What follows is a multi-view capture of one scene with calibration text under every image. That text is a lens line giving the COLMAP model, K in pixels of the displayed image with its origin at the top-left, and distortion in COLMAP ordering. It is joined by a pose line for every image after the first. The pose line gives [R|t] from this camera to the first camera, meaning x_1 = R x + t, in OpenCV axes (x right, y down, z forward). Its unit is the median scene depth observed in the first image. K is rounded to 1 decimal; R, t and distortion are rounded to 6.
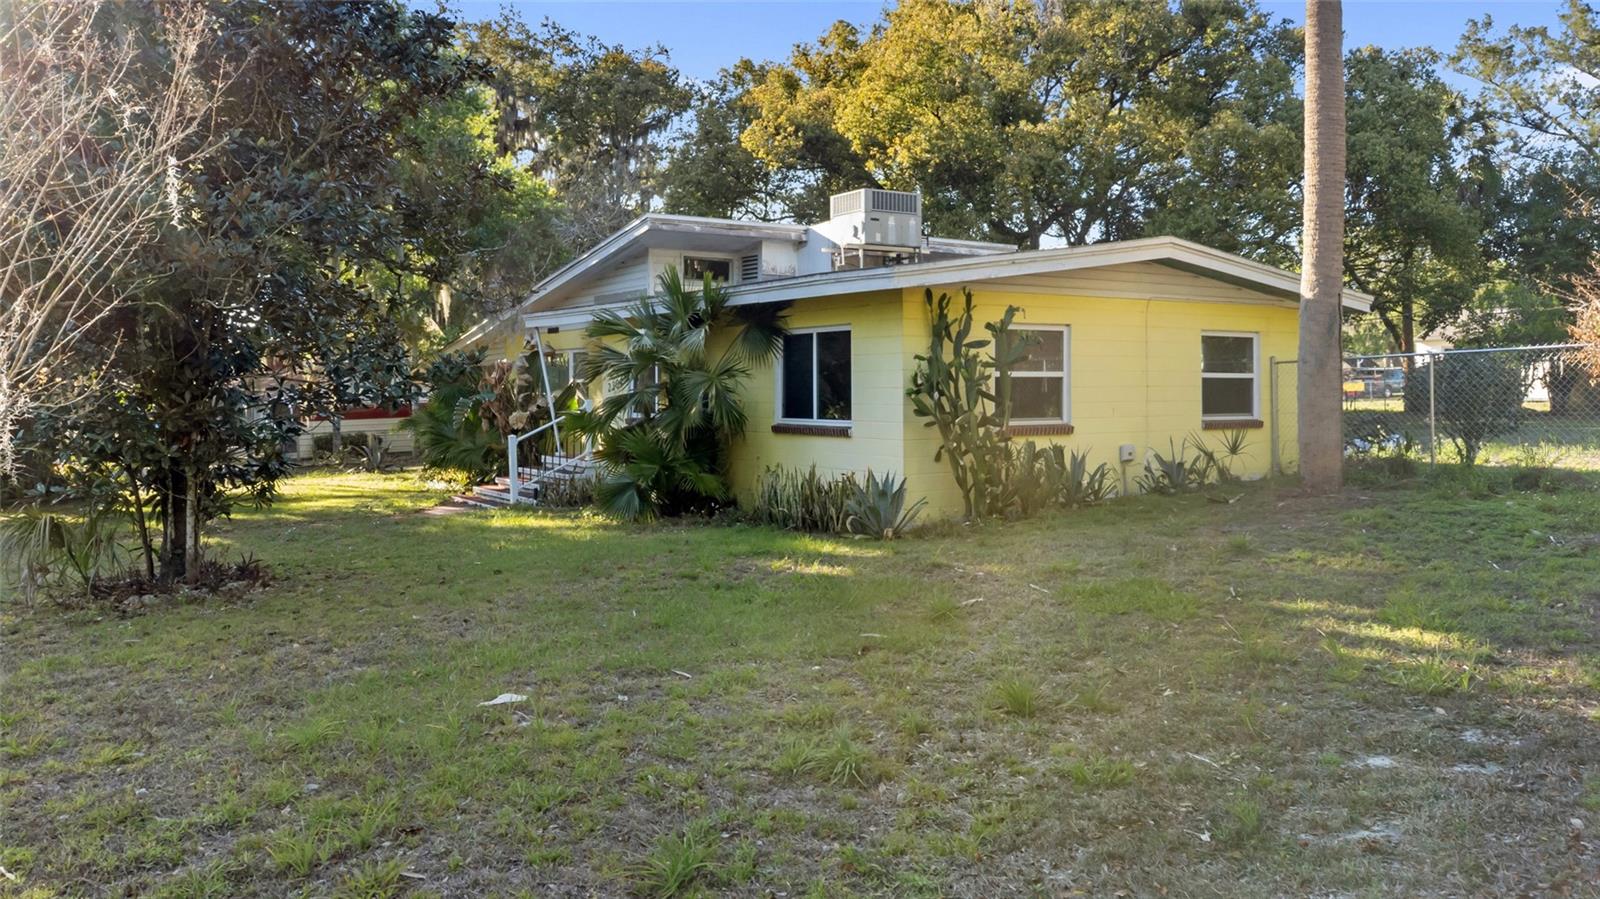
lens RADIAL K [[1167.4, 0, 800.0], [0, 1167.4, 449.5], [0, 0, 1]] dist [0.000192, 0.001167]
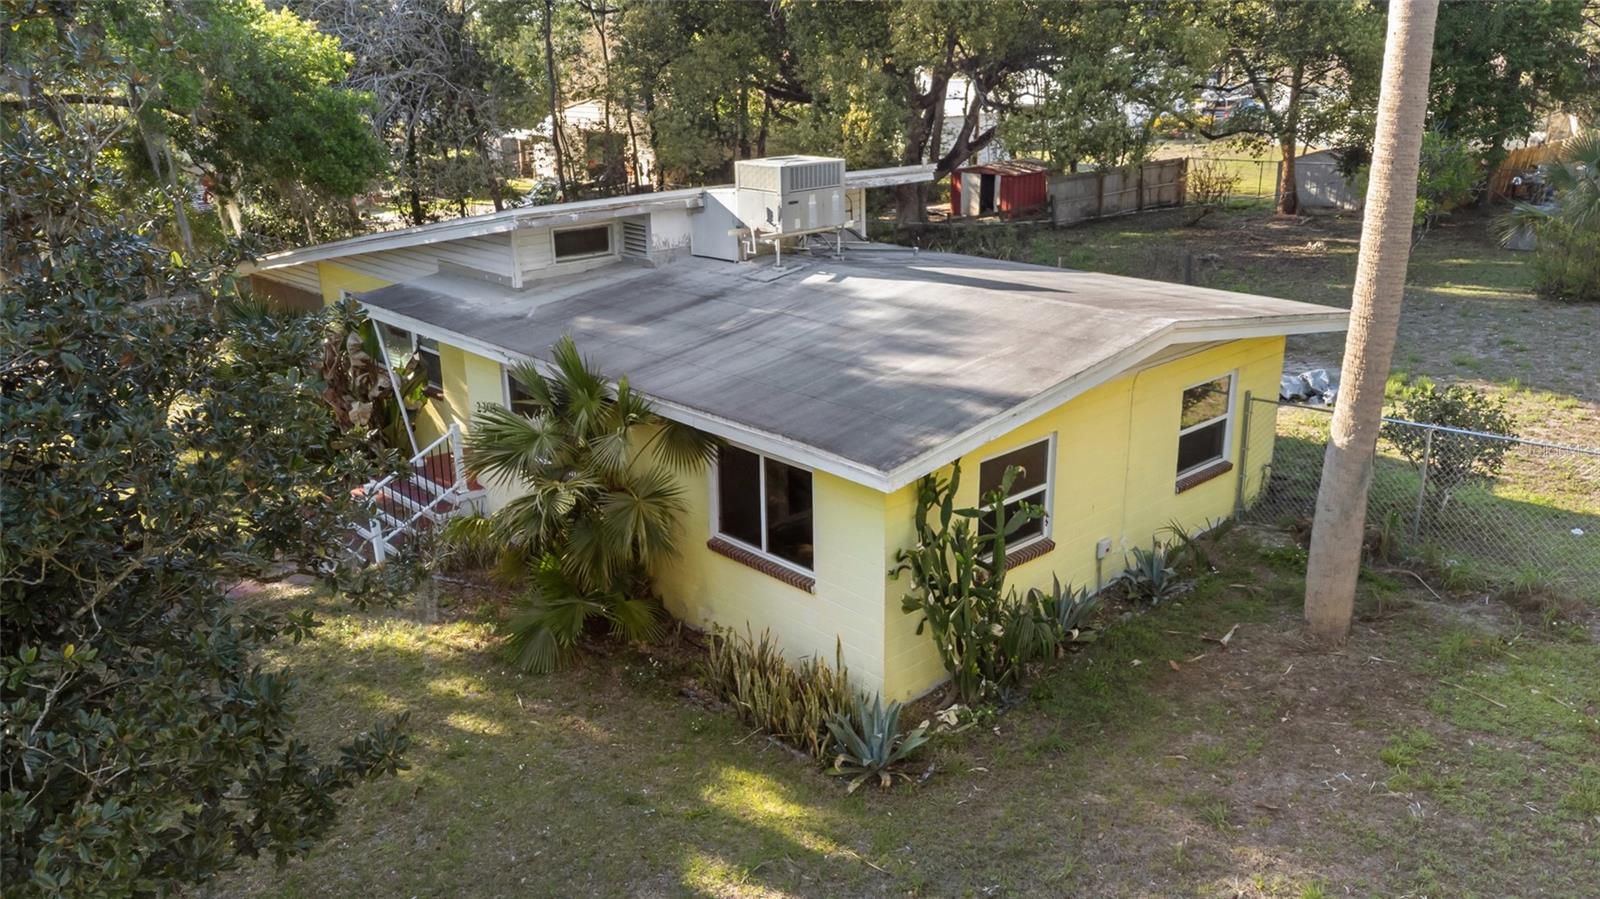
lens RADIAL K [[1180.0, 0, 768.7], [0, 1180.0, 403.3], [0, 0, 1]] dist [0.010861, 0.004613]
pose [[0.987831, -0.059395, 0.143745, -0.097672], [0.014215, 0.954821, 0.296841, -0.371742], [-0.154882, -0.291185, 0.944046, 0.209852]]
